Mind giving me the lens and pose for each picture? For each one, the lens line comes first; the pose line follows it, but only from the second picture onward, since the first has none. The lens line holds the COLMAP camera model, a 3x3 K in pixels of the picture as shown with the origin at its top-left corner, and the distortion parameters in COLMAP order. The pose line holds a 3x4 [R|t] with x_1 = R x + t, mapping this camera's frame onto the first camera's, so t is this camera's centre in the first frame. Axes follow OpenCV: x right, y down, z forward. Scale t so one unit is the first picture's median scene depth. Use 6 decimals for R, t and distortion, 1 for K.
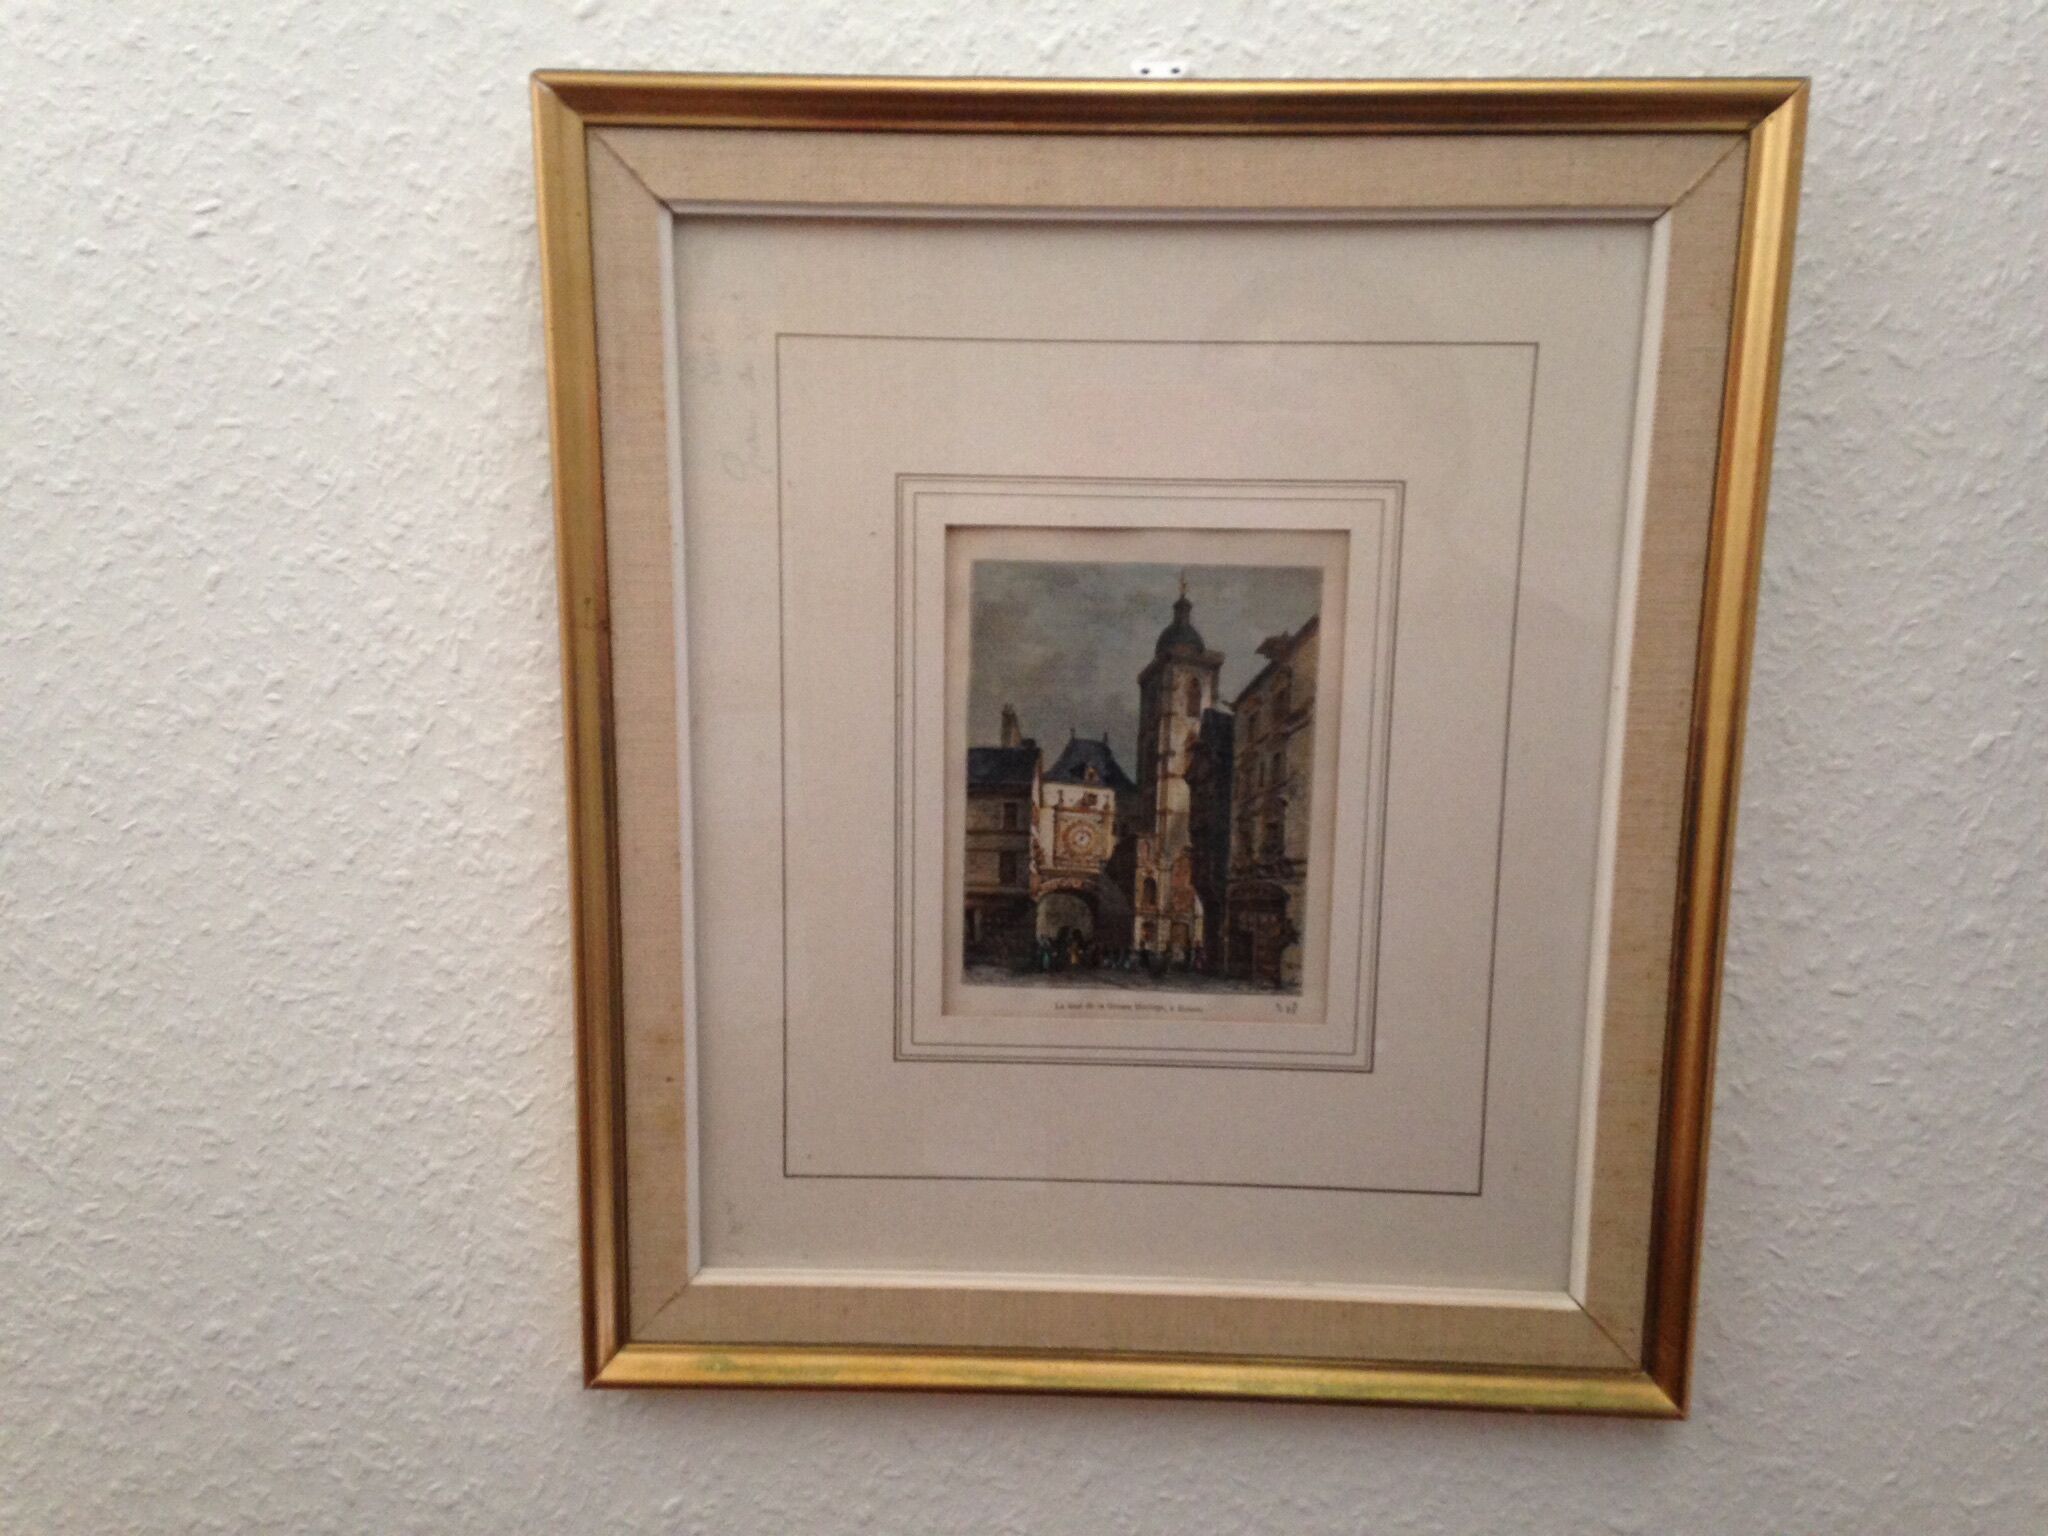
lens RADIAL K [[1857.8, 0, 989.6], [0, 1857.8, 764.1], [0, 0, 1]] dist [0.205920, -0.272158]
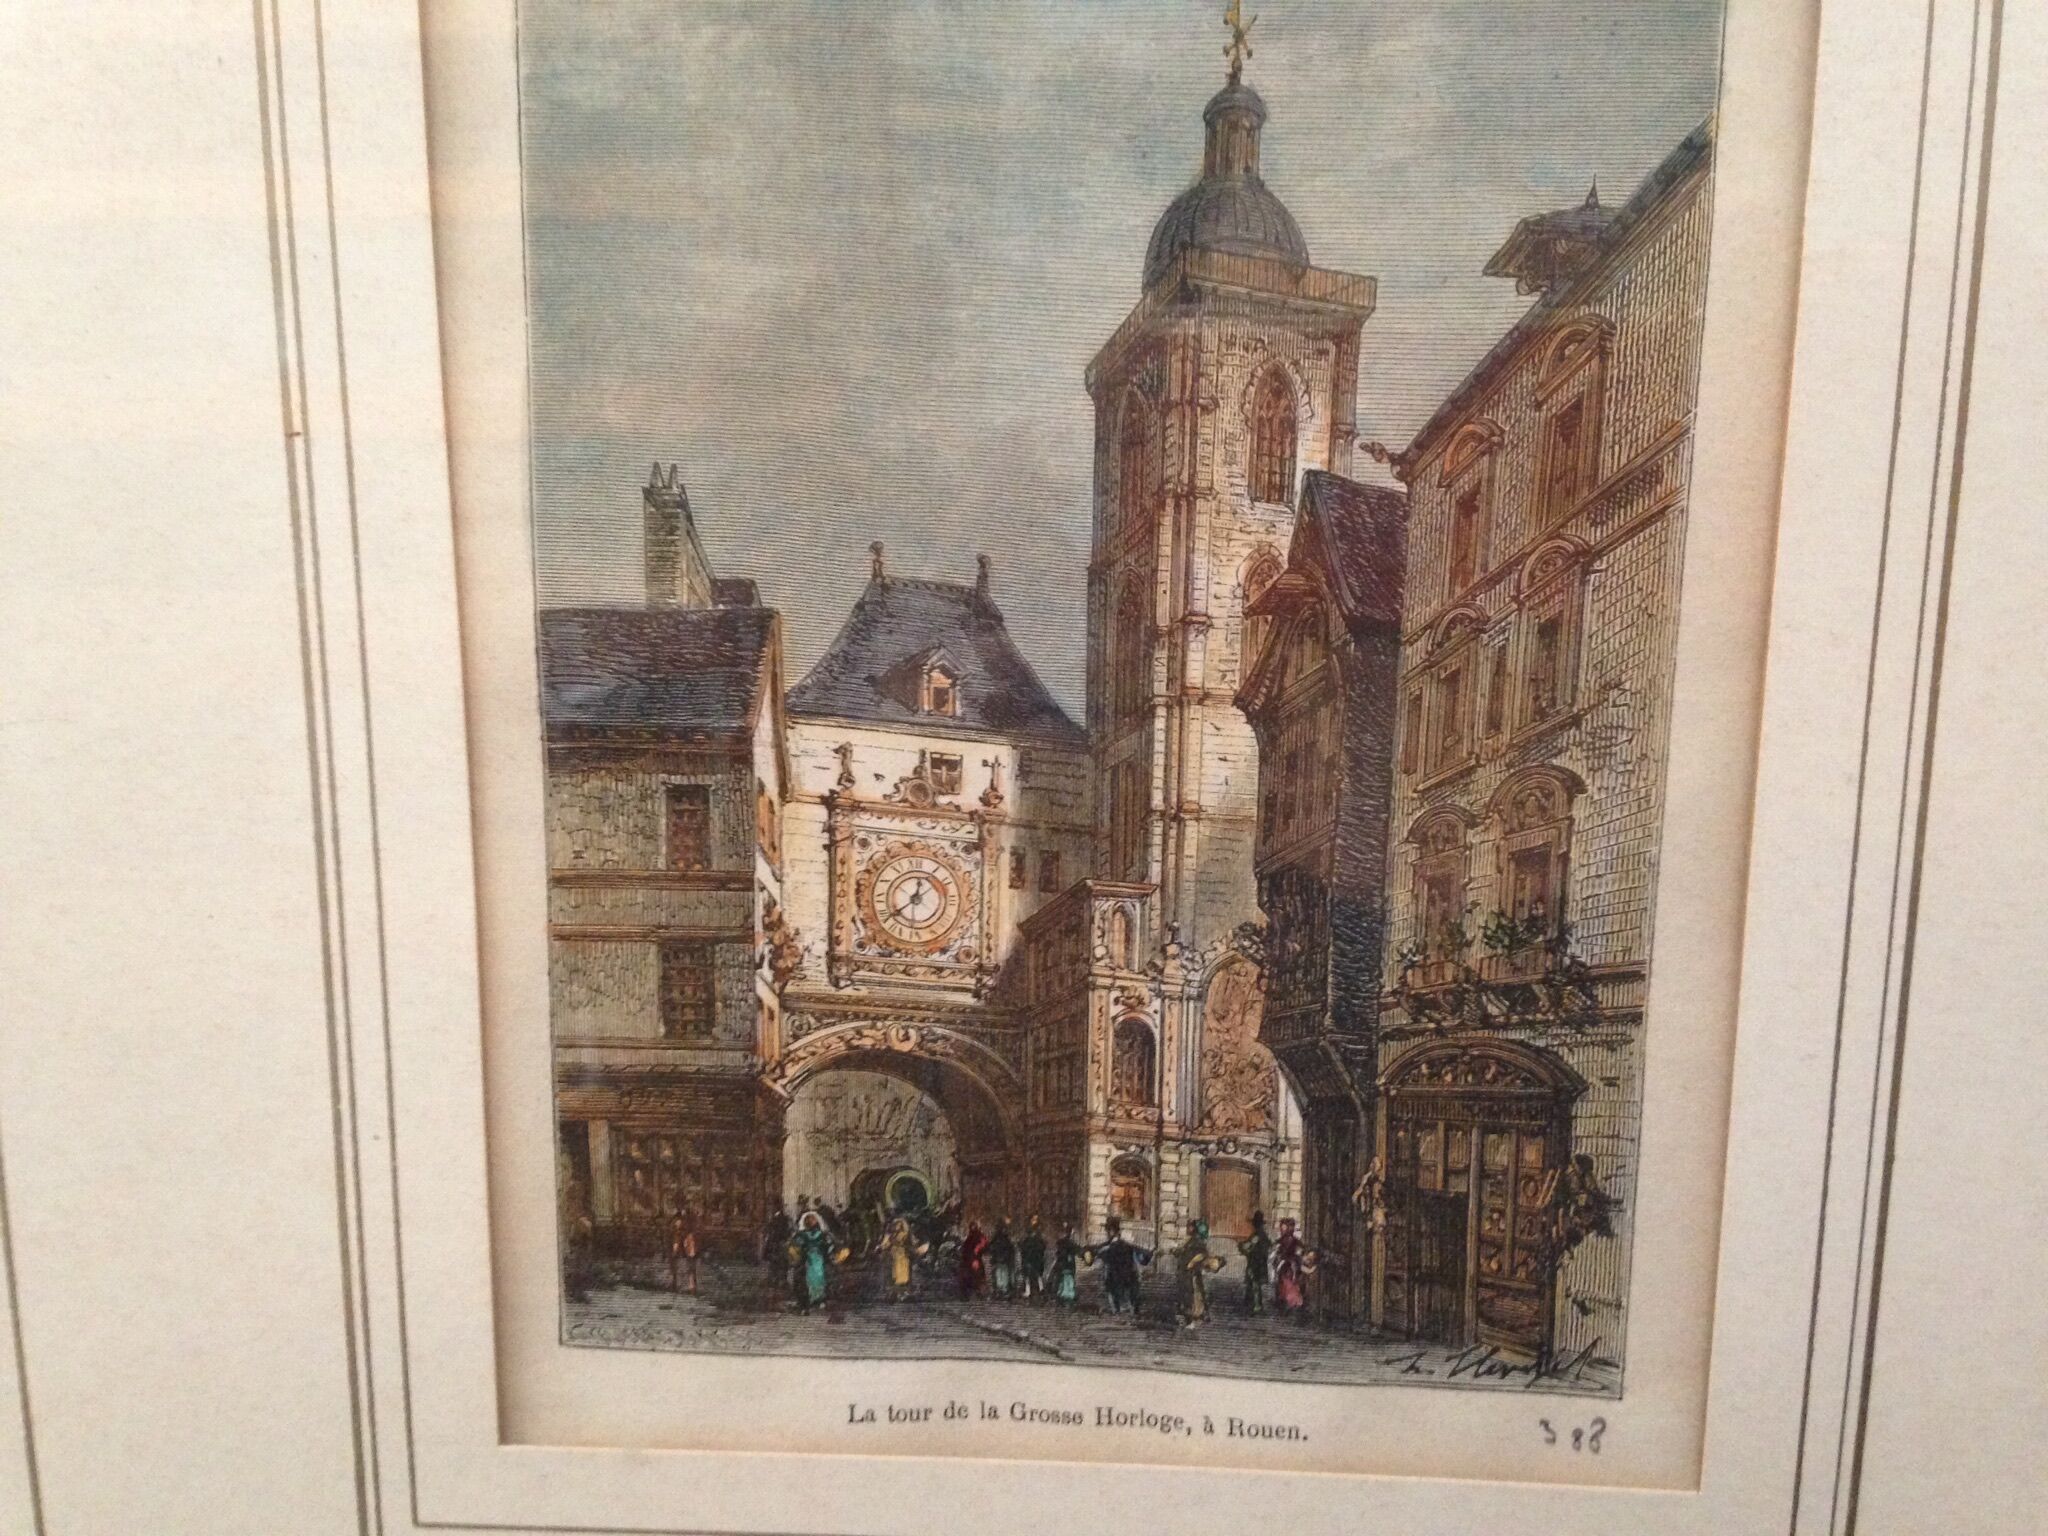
lens RADIAL K [[1857.8, 0, 989.6], [0, 1857.8, 764.1], [0, 0, 1]] dist [0.205920, -0.272158]
pose [[0.999087, -0.003255, -0.042594, 0.075688], [0.003384, 0.999990, 0.002959, 0.016283], [0.042584, -0.003100, 0.999088, 0.684479]]
